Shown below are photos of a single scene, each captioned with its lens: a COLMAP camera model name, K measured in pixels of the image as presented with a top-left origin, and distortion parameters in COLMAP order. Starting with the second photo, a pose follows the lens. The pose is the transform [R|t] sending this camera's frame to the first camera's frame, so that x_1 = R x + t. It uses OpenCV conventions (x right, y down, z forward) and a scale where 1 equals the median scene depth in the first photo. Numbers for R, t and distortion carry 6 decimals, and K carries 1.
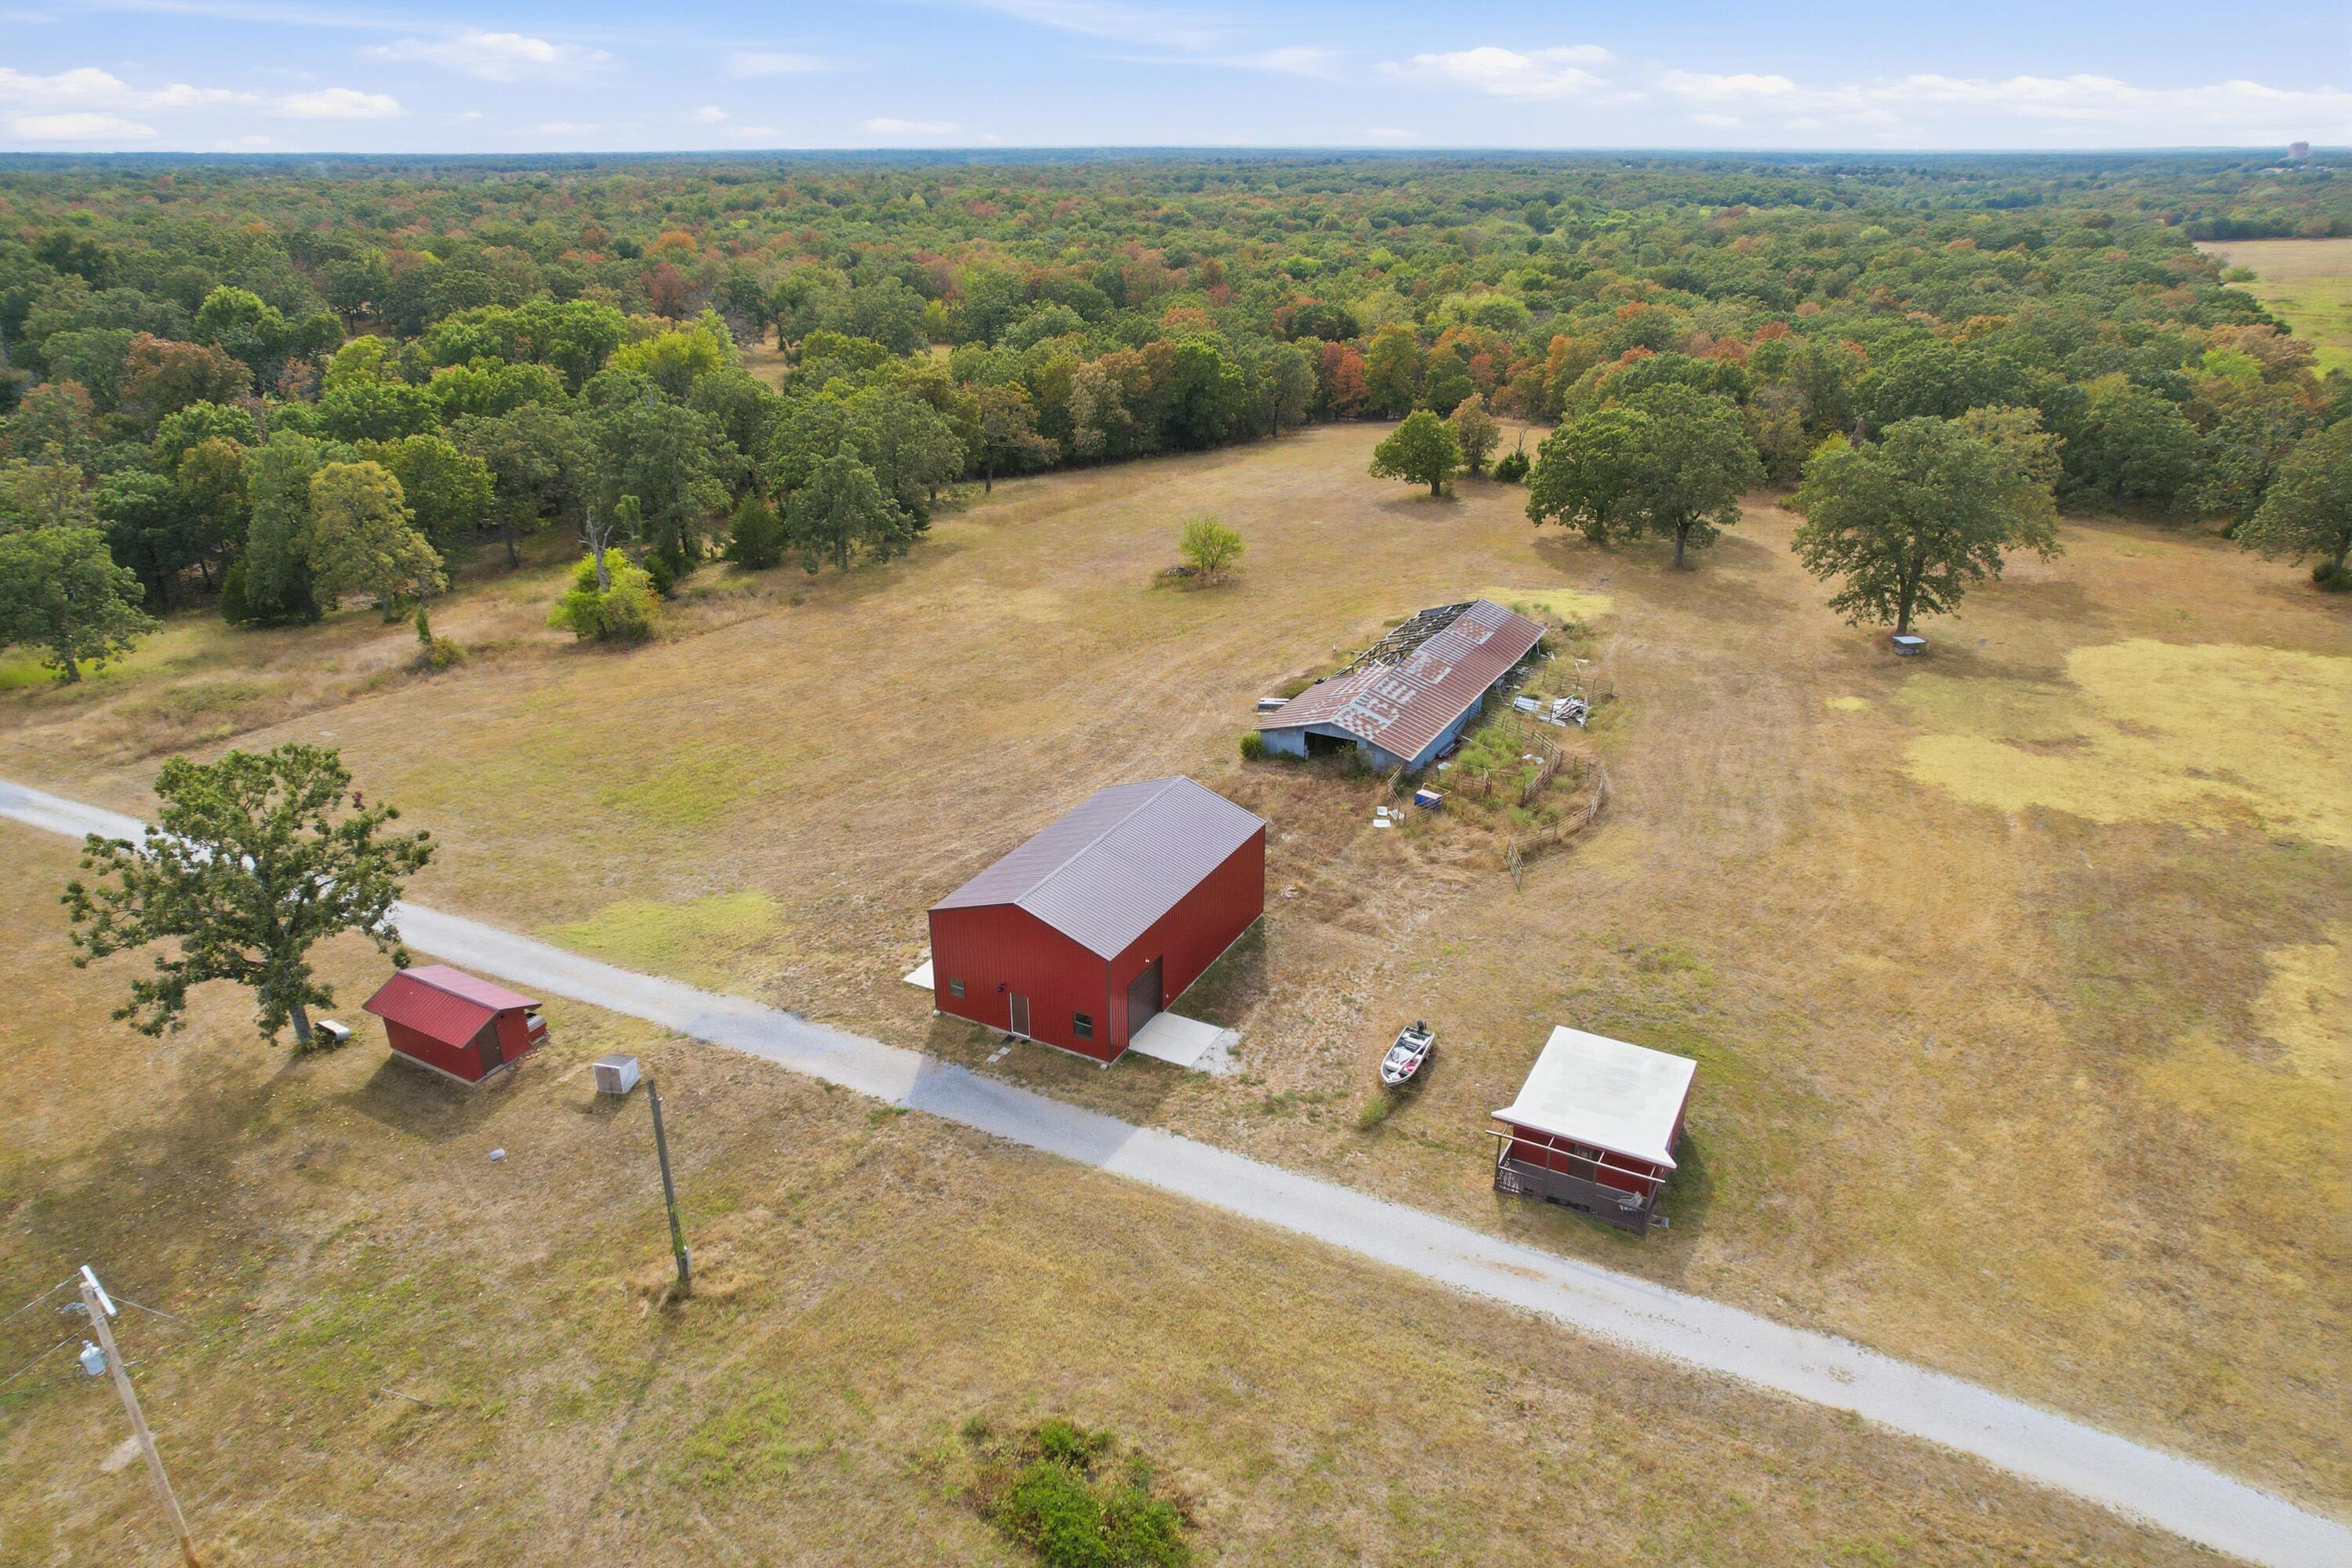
lens RADIAL K [[1496.2, 0, 1183.2], [0, 1496.2, 791.1], [0, 0, 1]] dist [-0.081549, 0.073178]
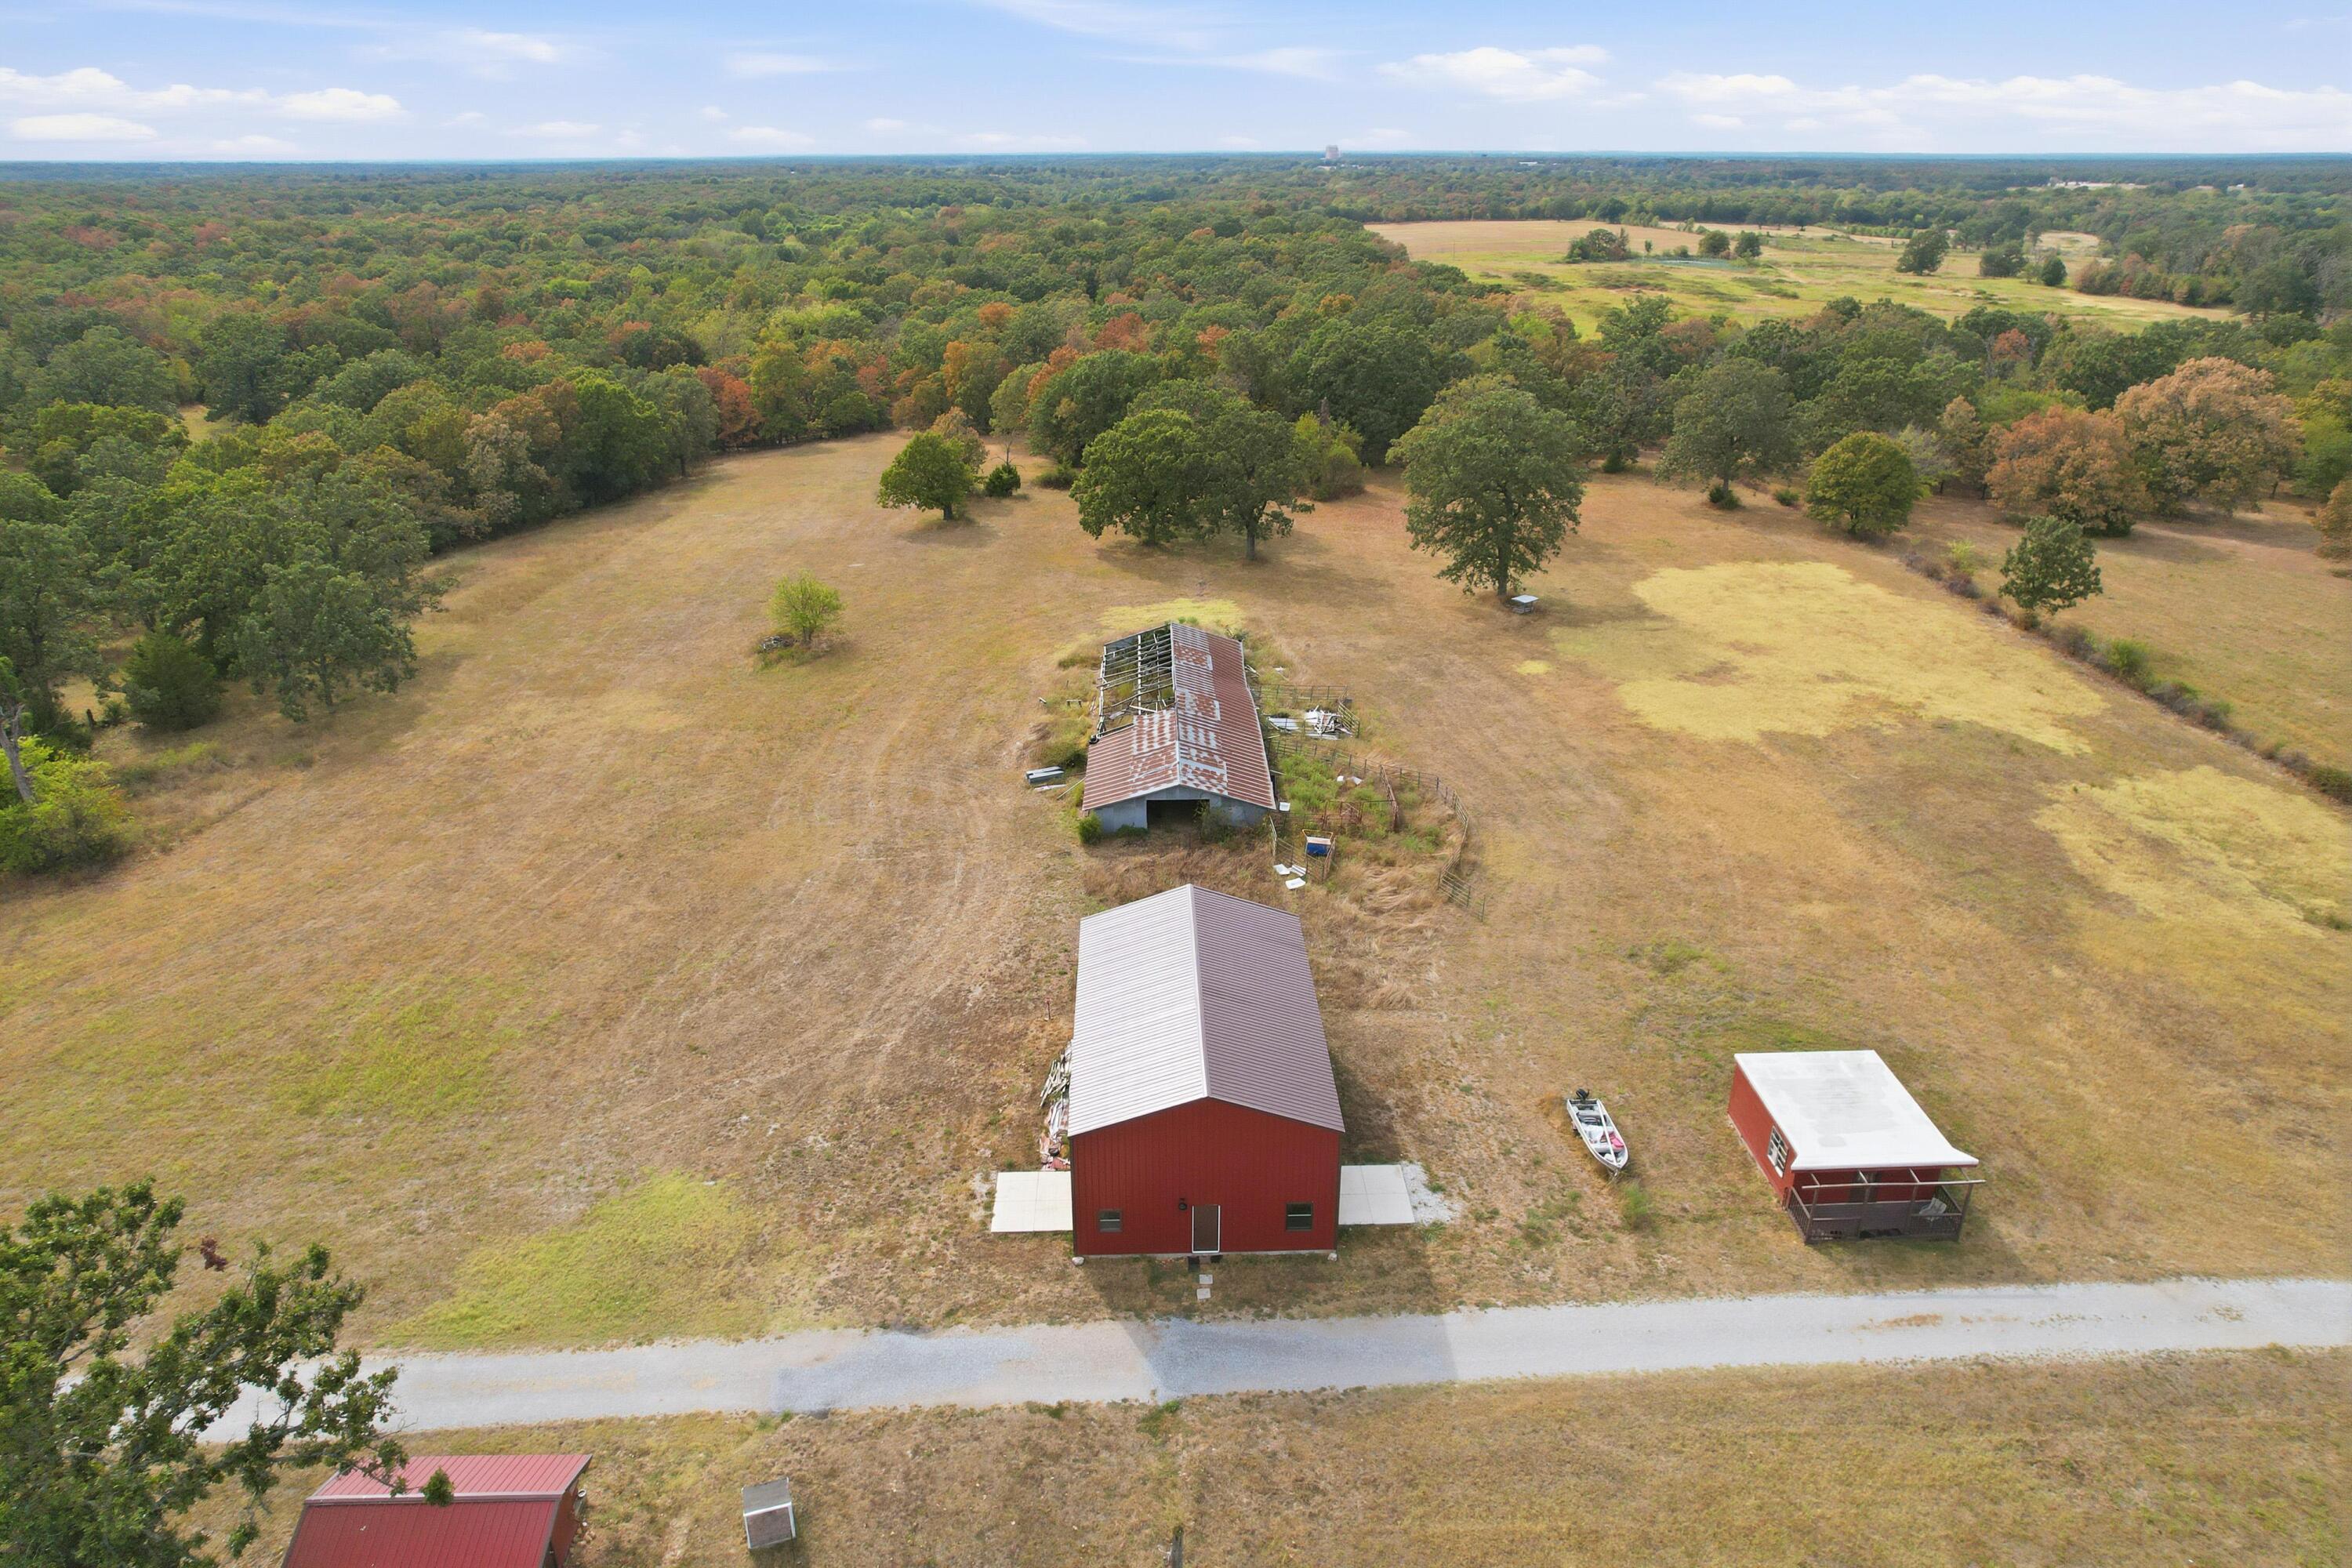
lens RADIAL K [[1496.2, 0, 1183.2], [0, 1496.2, 791.1], [0, 0, 1]] dist [-0.081549, 0.073178]
pose [[0.868819, -0.198588, 0.453560, -0.297521], [0.200628, 0.978670, 0.044190, -0.079405], [-0.452661, 0.052603, 0.890130, 0.198439]]
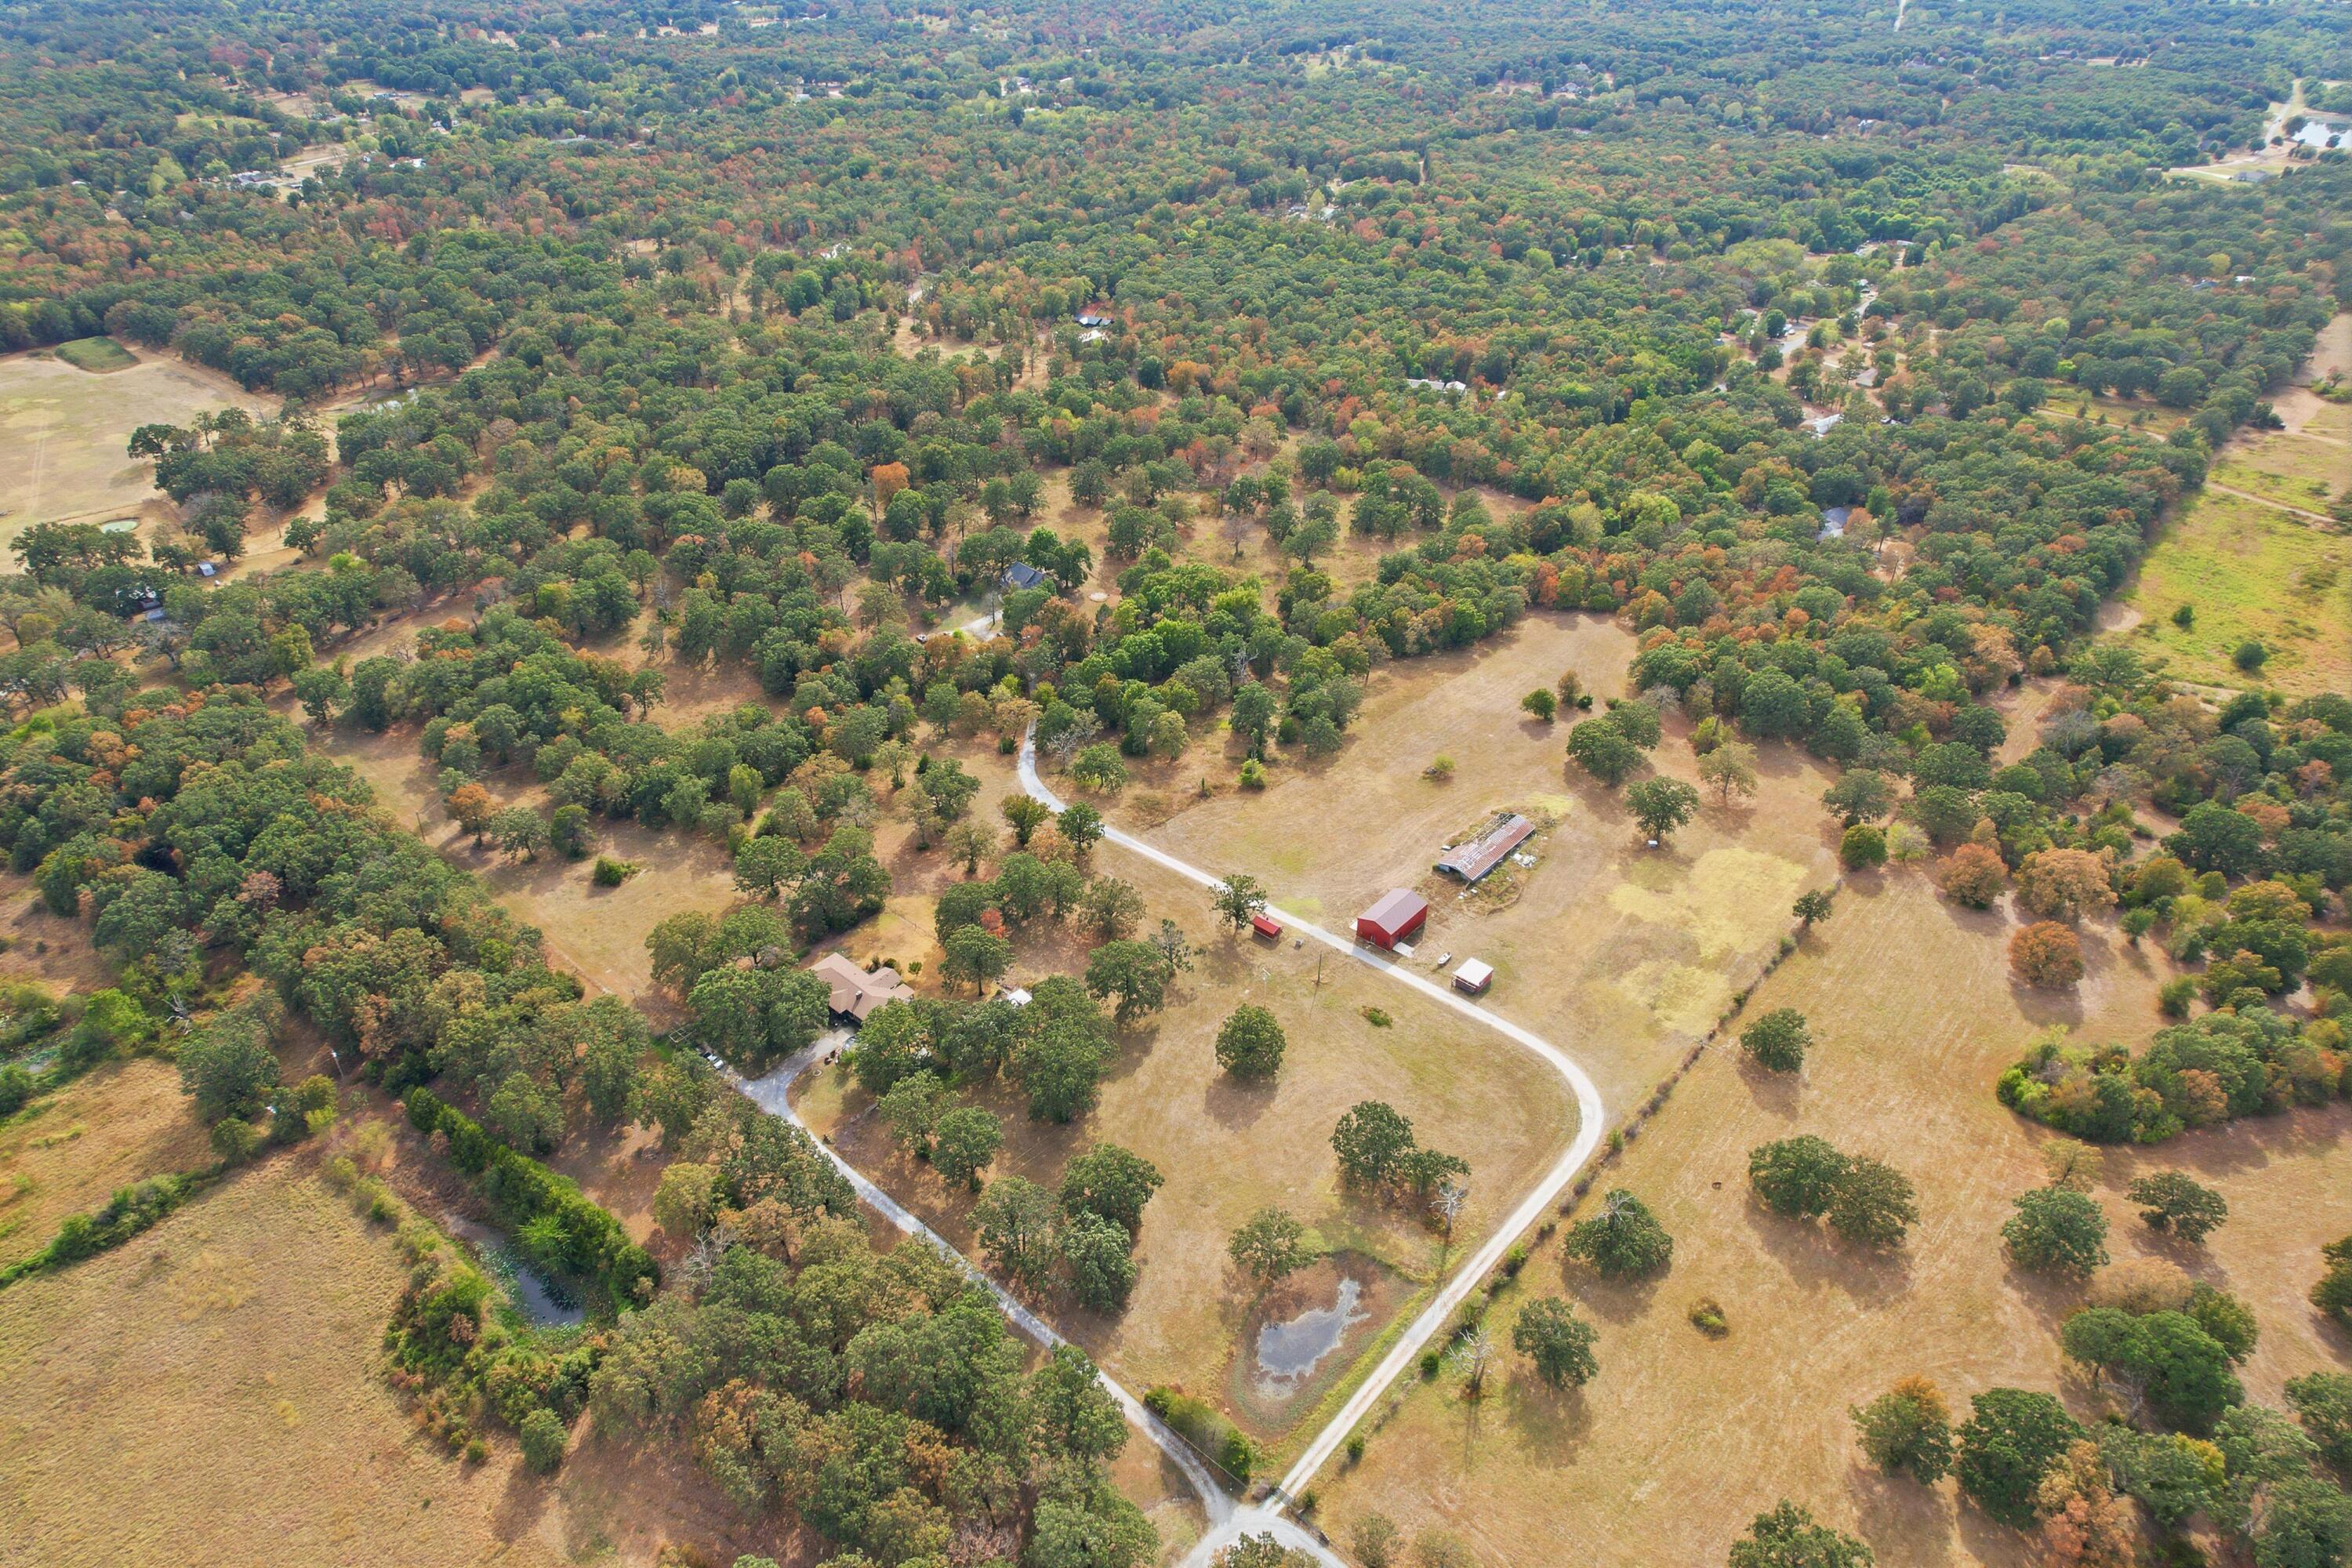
lens RADIAL K [[1496.2, 0, 1183.2], [0, 1496.2, 791.1], [0, 0, 1]] dist [-0.081549, 0.073178]
pose [[0.974188, 0.128787, -0.185397, 0.101605], [-0.095966, 0.979655, 0.176259, -0.847052], [0.204325, -0.153917, 0.966727, -2.862032]]
